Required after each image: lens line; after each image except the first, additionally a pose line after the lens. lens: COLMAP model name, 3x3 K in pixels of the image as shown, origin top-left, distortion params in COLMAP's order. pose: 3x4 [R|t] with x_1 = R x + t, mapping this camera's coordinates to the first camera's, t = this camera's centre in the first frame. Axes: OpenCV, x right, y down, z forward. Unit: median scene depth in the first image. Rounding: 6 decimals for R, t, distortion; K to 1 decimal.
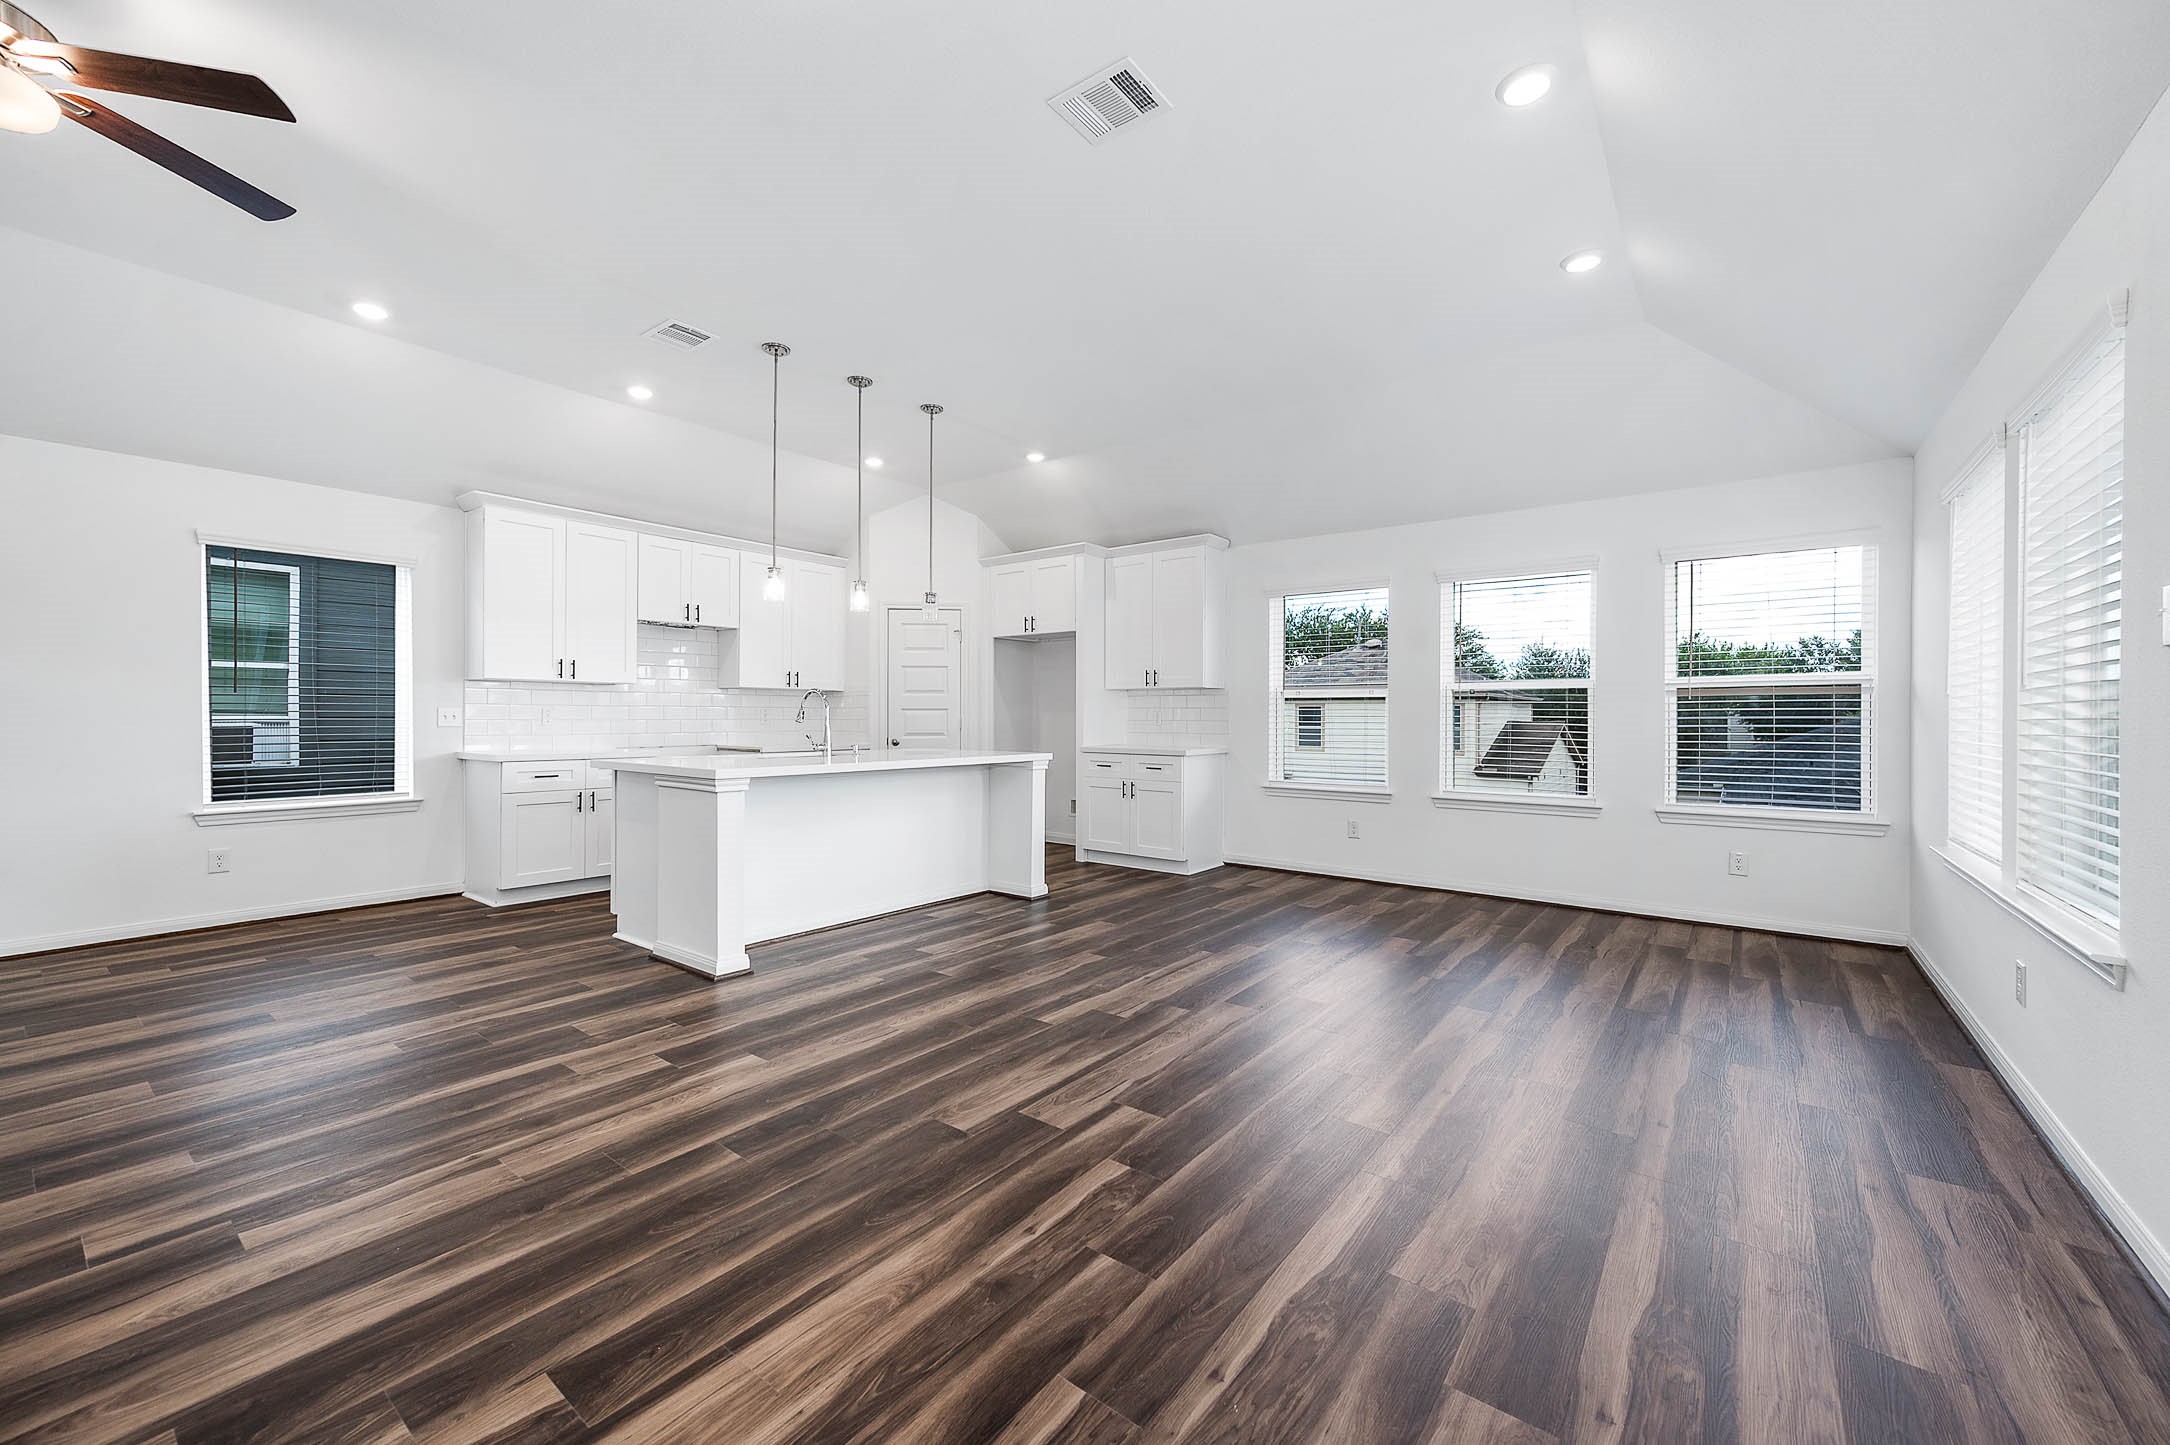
lens RADIAL K [[855.9, 0, 1079.4], [0, 855.9, 716.7], [0, 0, 1]] dist [0.012203, -0.000309]
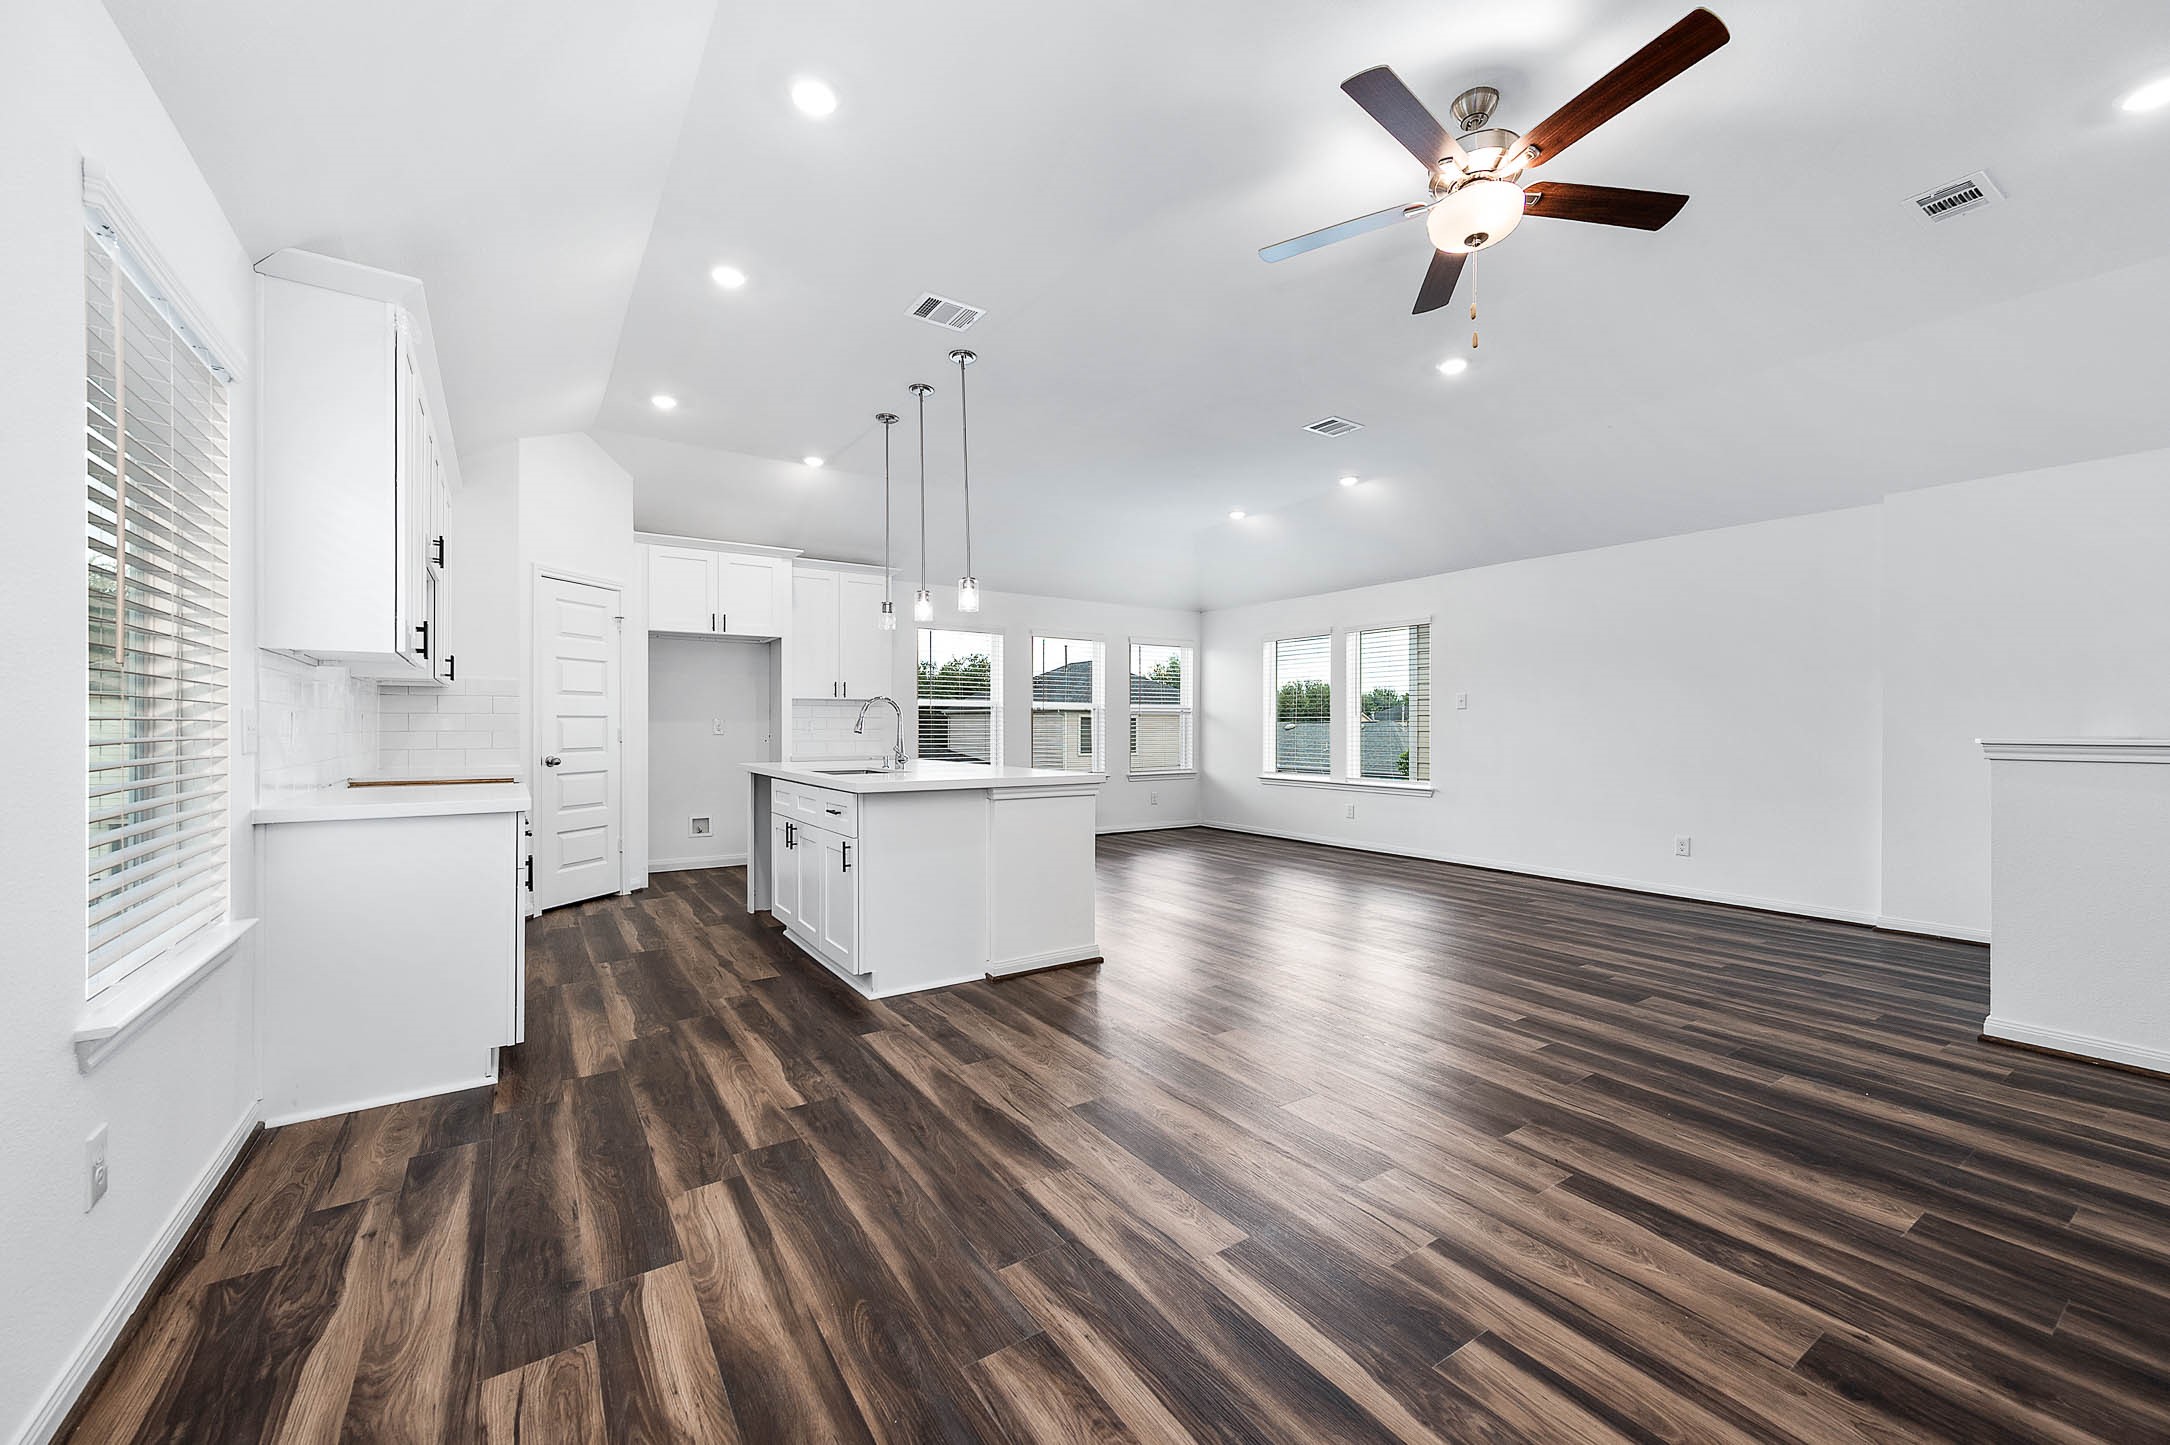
lens RADIAL K [[855.9, 0, 1084.3], [0, 855.9, 725.9], [0, 0, 1]] dist [0.012203, -0.000309]
pose [[0.311632, -0.001548, 0.950202, -1.033754], [-0.000421, 0.999998, 0.001768, -0.002748], [-0.950203, -0.000951, 0.311630, 0.465945]]
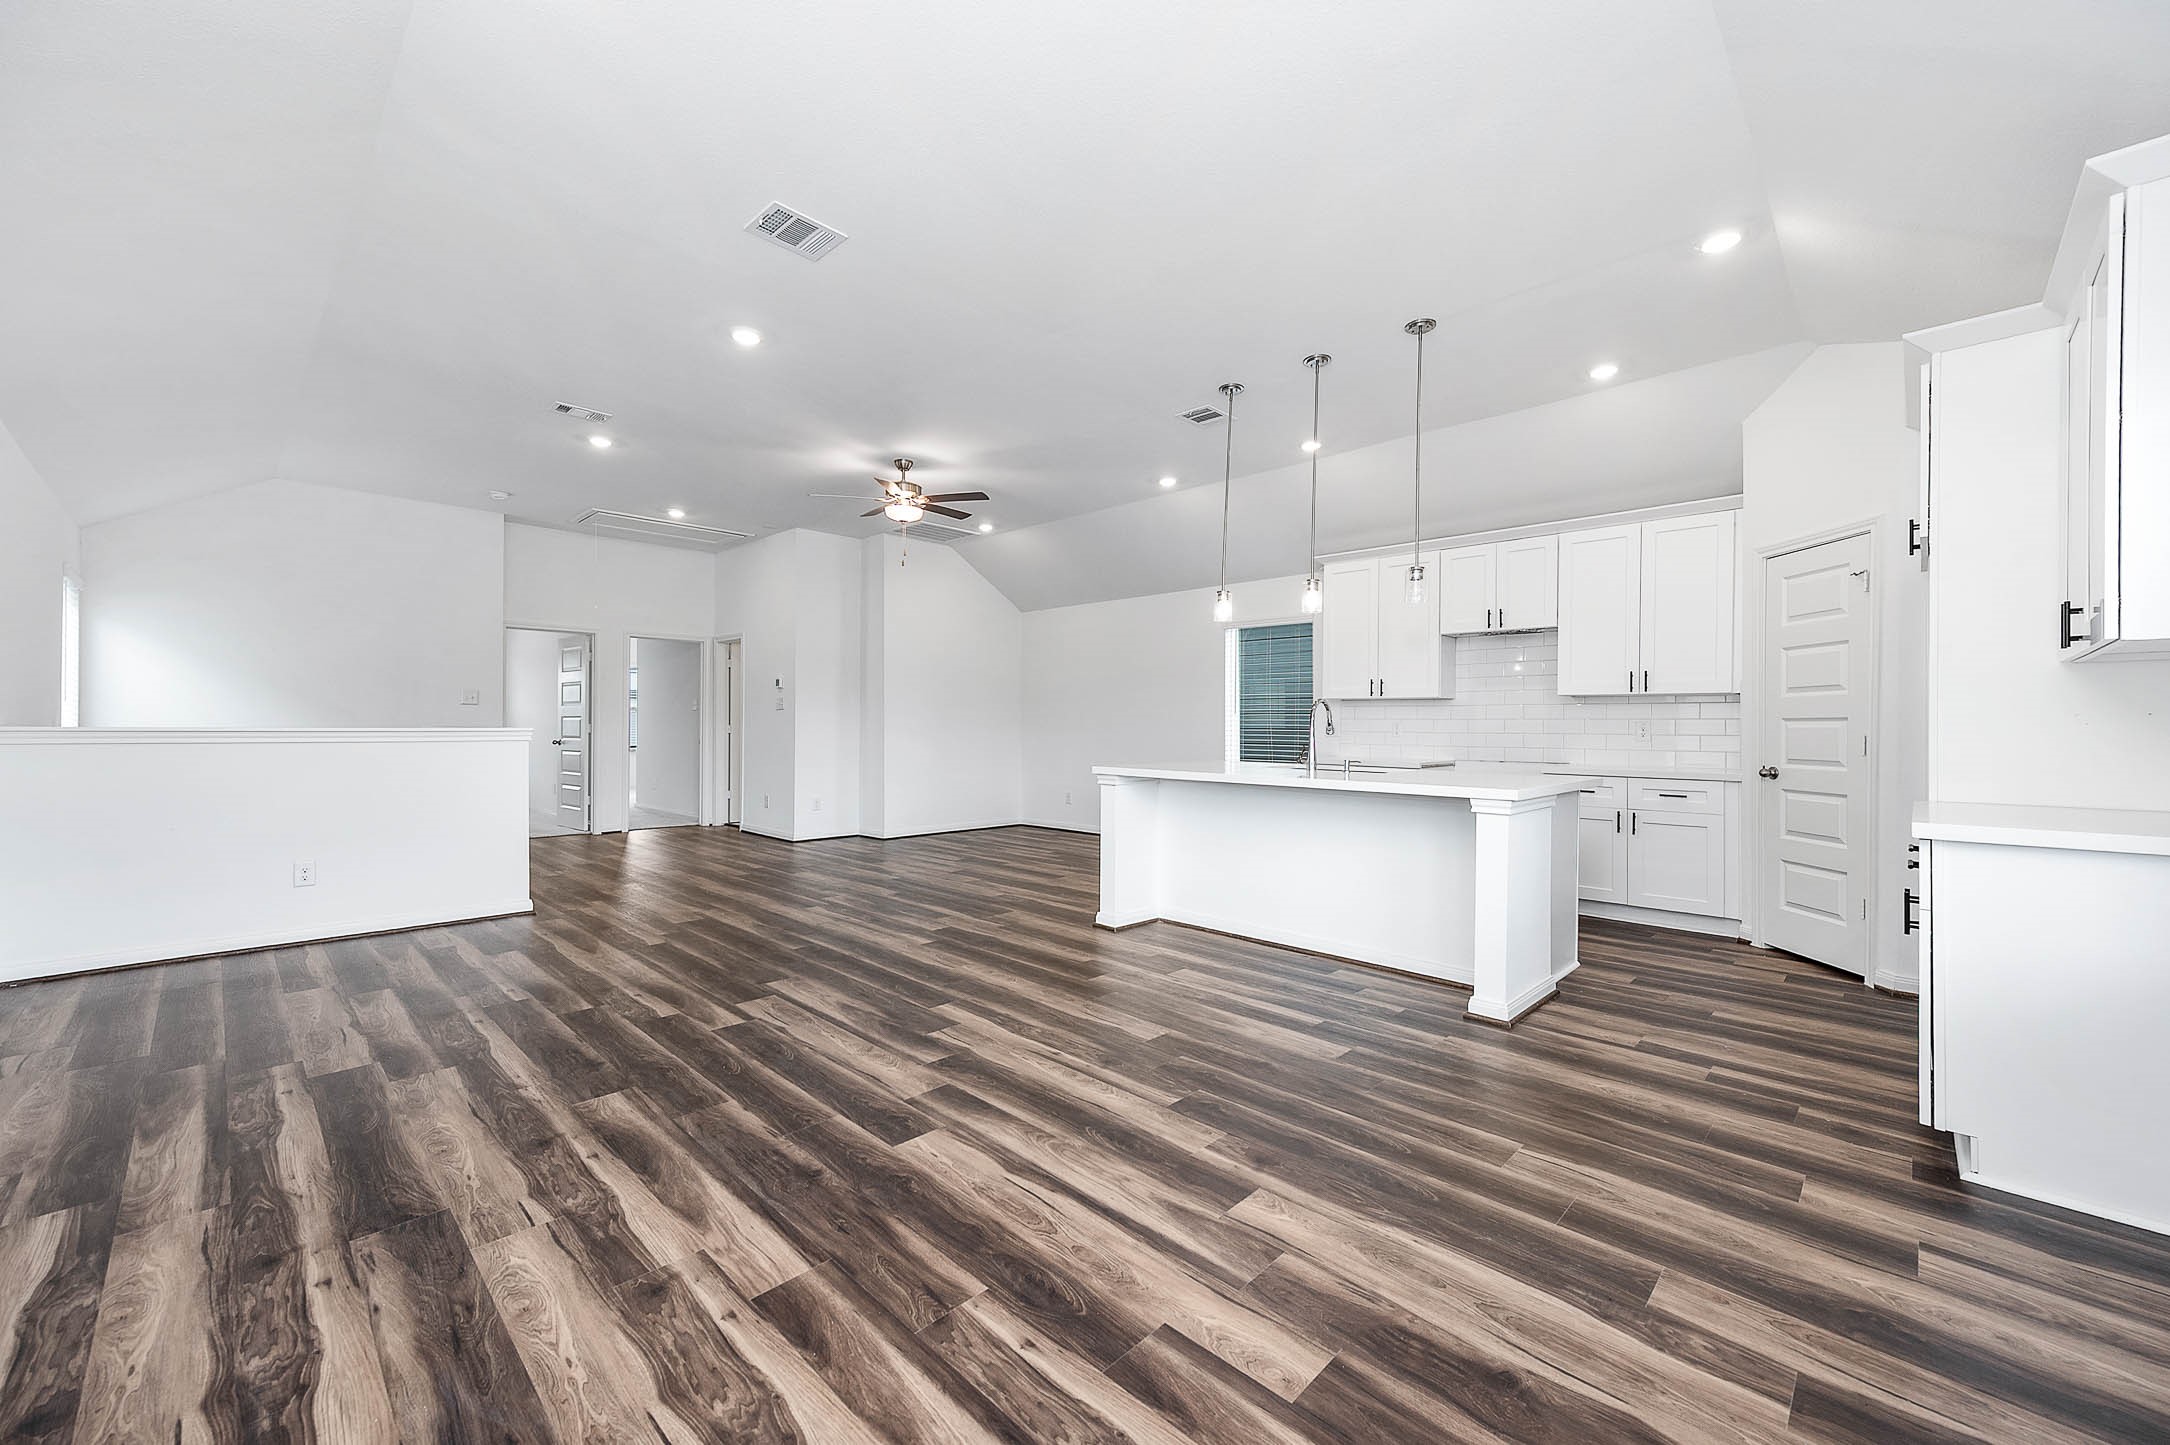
lens RADIAL K [[855.9, 0, 1088.5], [0, 855.9, 696.3], [0, 0, 1]] dist [0.012203, -0.000309]
pose [[-0.120221, -0.037950, -0.992021, 0.617898], [-0.008518, 0.999272, -0.037196, 0.003062], [0.992711, 0.003978, -0.120457, 0.795006]]
